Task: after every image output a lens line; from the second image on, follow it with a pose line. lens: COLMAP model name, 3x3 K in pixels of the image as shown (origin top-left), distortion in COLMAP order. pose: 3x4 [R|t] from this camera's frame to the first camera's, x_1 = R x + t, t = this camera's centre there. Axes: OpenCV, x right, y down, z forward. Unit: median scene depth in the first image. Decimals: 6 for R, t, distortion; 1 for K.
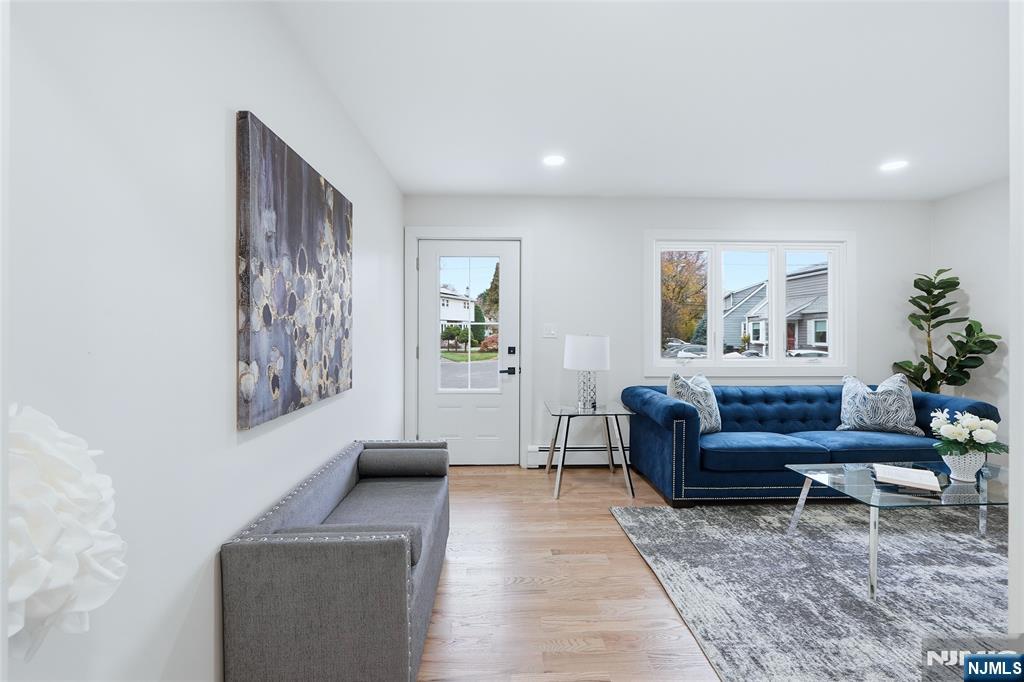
lens RADIAL K [[430.1, 0, 506.9], [0, 430.1, 333.8], [0, 0, 1]] dist [0.000309, 0.000335]
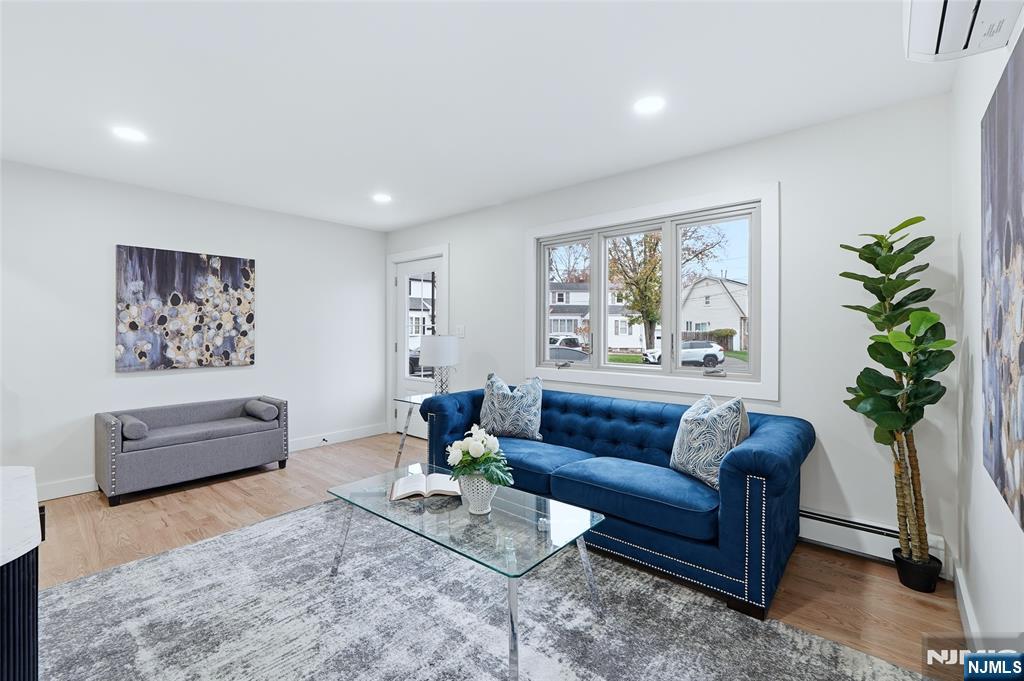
lens RADIAL K [[430.1, 0, 506.9], [0, 430.1, 333.3], [0, 0, 1]] dist [0.000309, 0.000335]
pose [[0.735928, 0.002382, -0.677056, 1.685887], [-0.001749, 0.999997, 0.001617, -0.007241], [0.677058, -0.000006, 0.735930, 0.427463]]
